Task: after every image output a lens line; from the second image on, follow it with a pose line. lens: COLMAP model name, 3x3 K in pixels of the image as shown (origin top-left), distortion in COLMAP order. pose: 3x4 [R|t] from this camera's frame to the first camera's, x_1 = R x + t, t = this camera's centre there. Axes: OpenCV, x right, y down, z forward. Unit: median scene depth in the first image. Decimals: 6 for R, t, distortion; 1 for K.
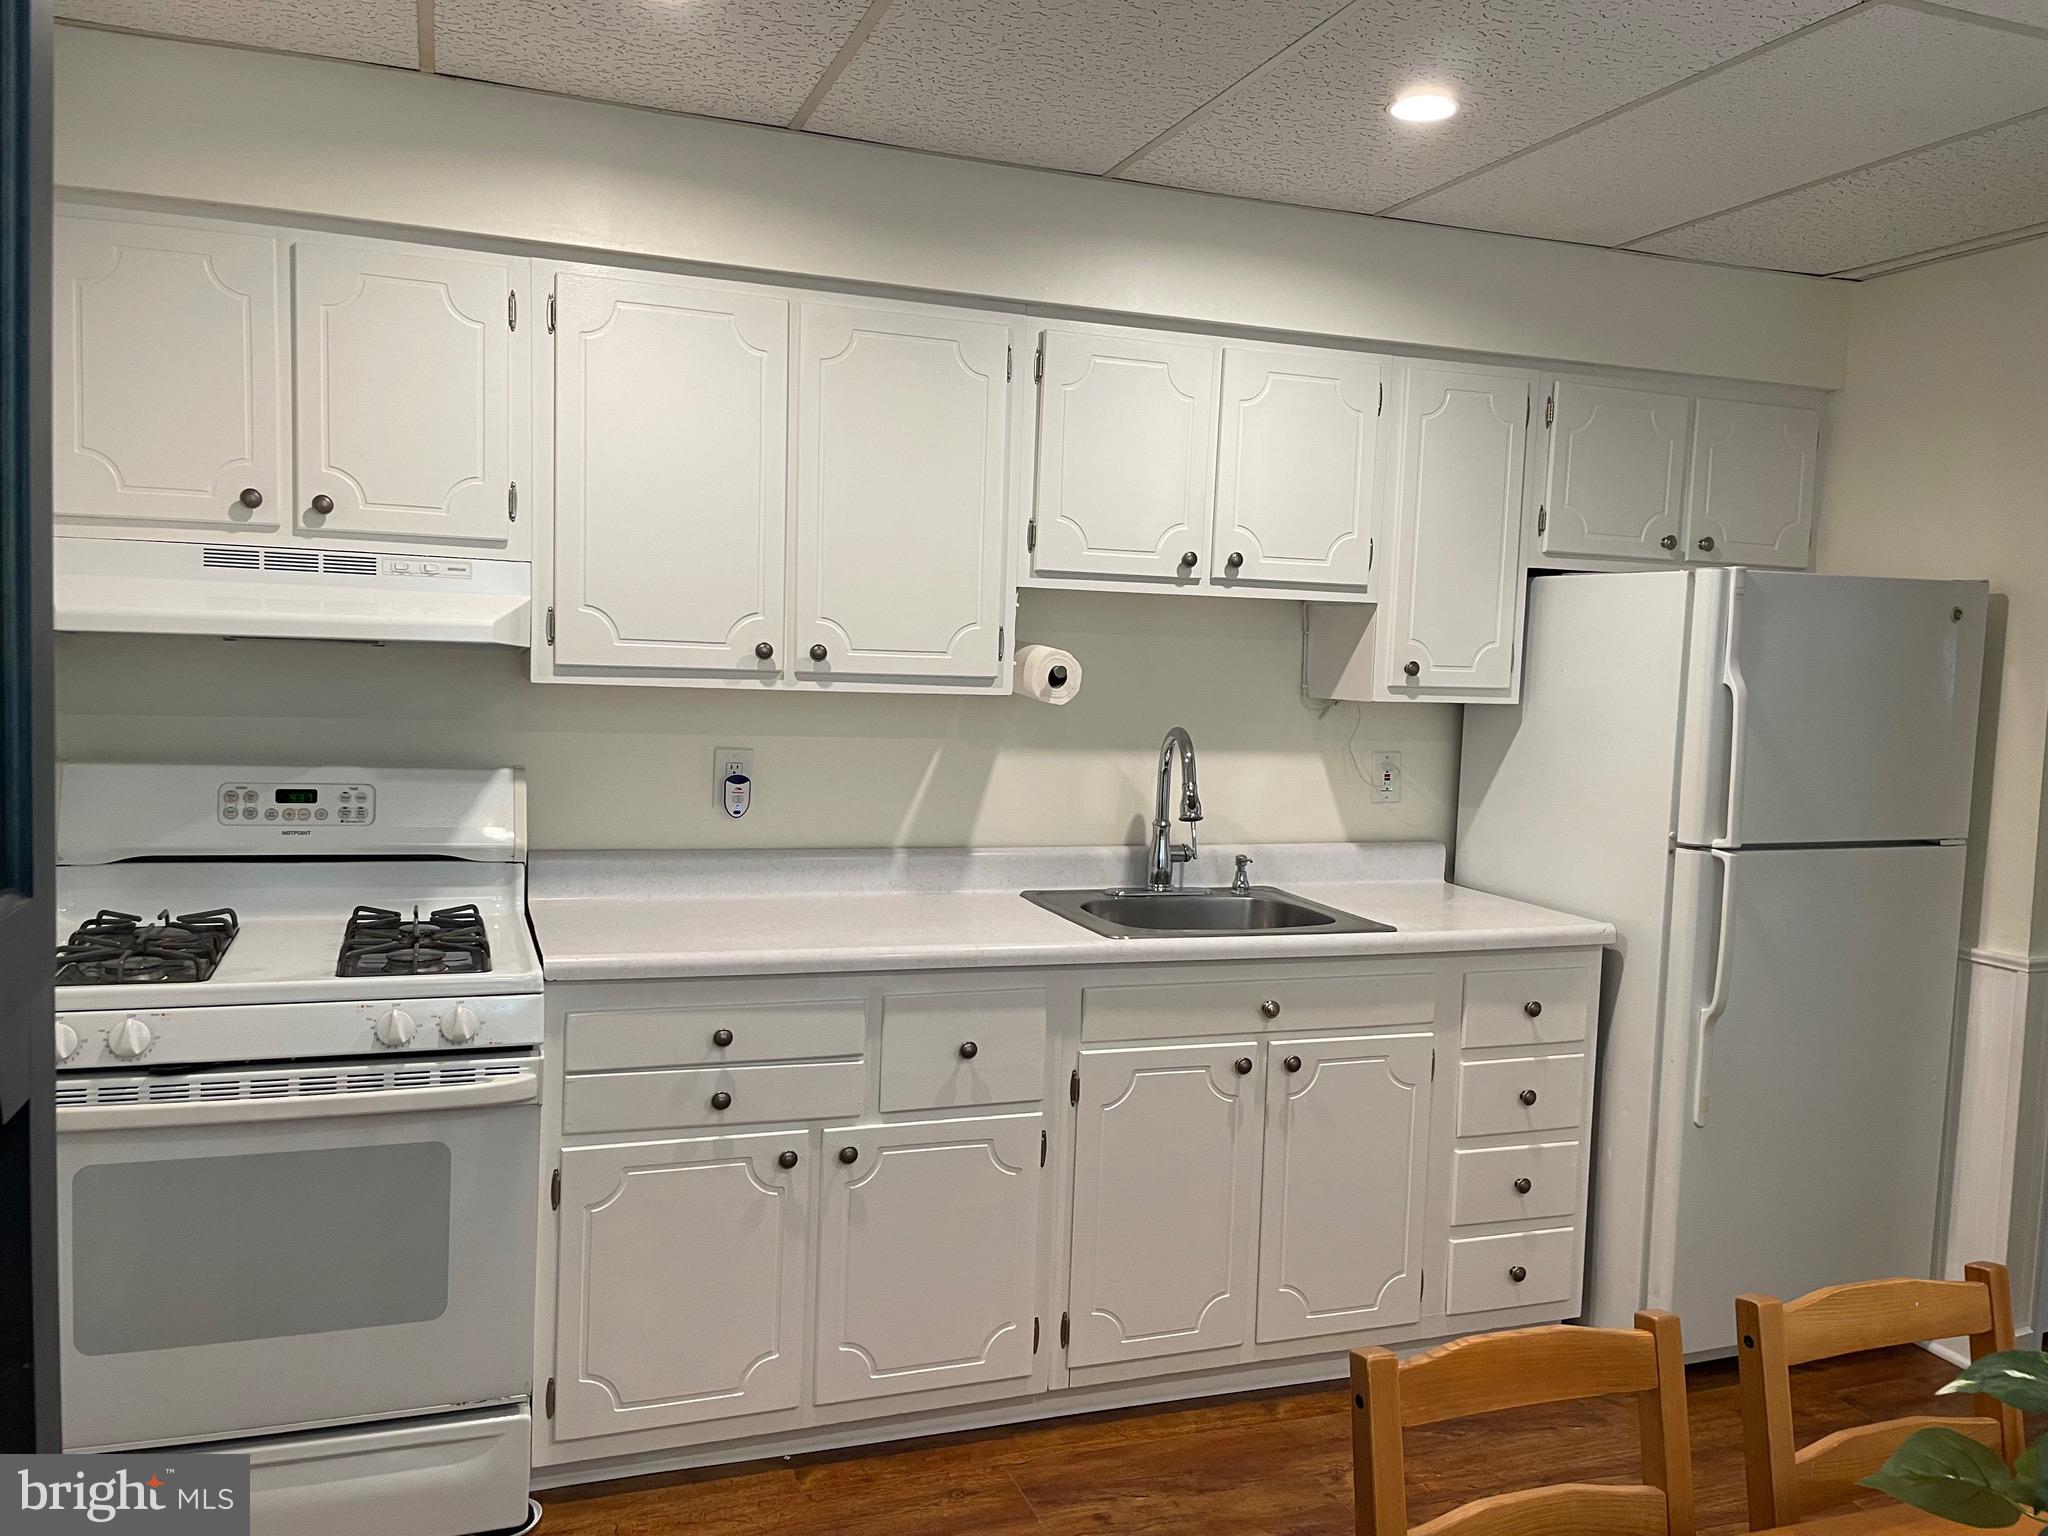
lens RADIAL K [[1538.3, 0, 1039.4], [0, 1538.3, 765.0], [0, 0, 1]] dist [0.079897, -0.100677]
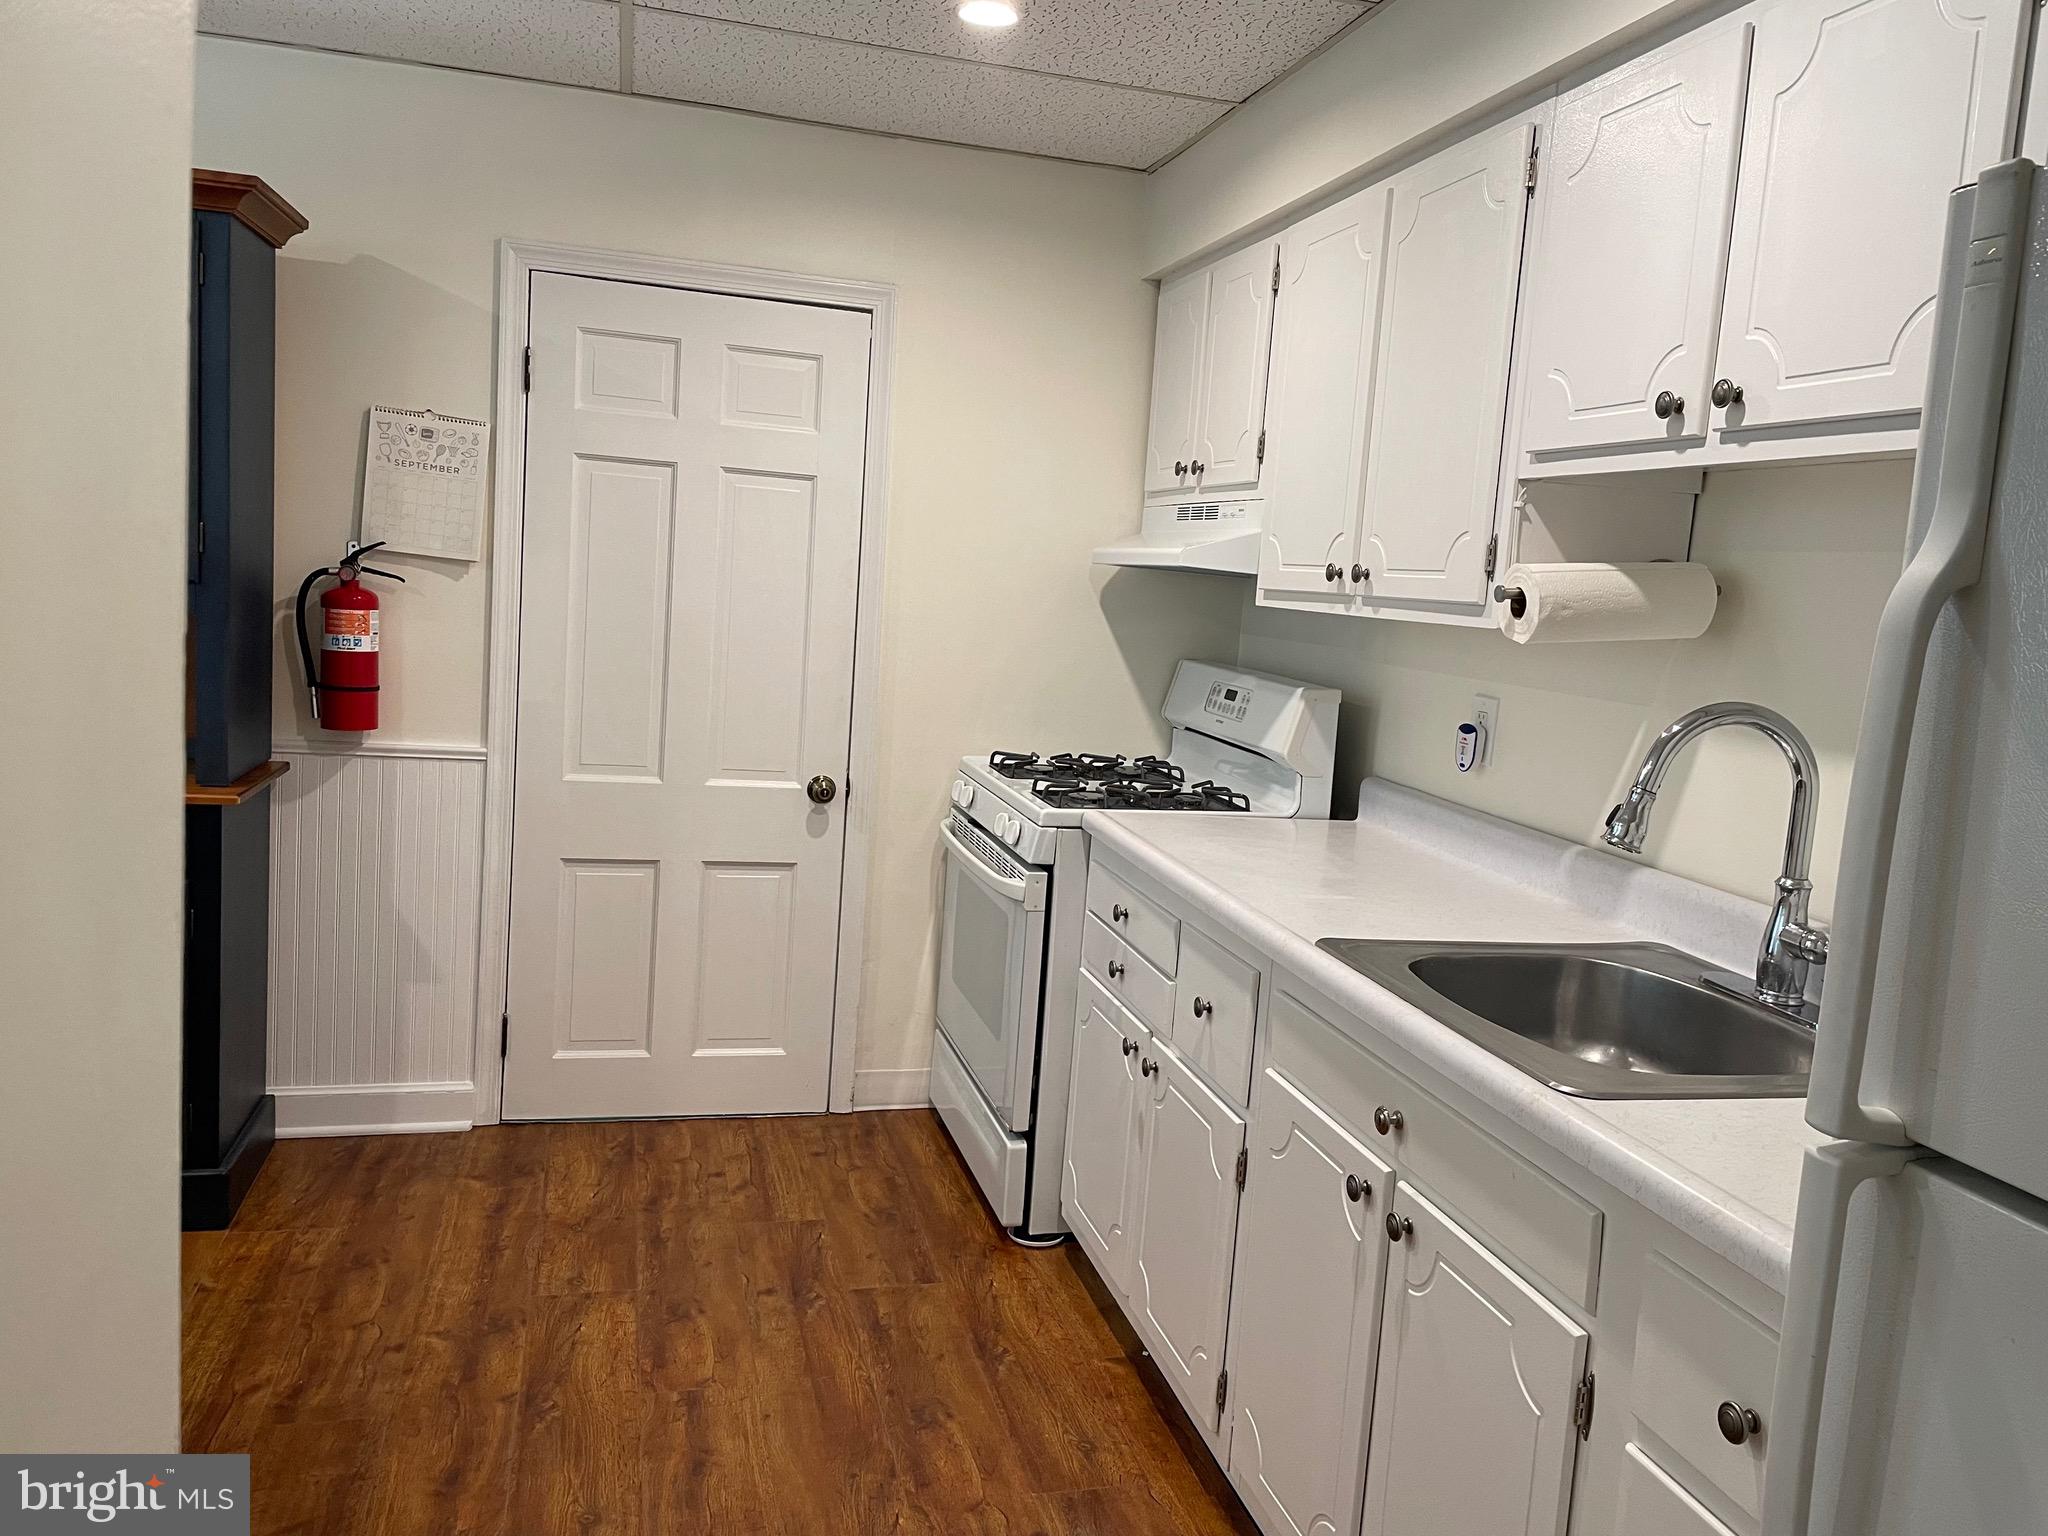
lens RADIAL K [[1538.3, 0, 1039.4], [0, 1538.3, 765.0], [0, 0, 1]] dist [0.079897, -0.100677]
pose [[-0.099680, 0.082824, -0.991566, 0.755523], [-0.145078, 0.984670, 0.096833, -0.022216], [0.984386, 0.153507, -0.086136, 0.880588]]
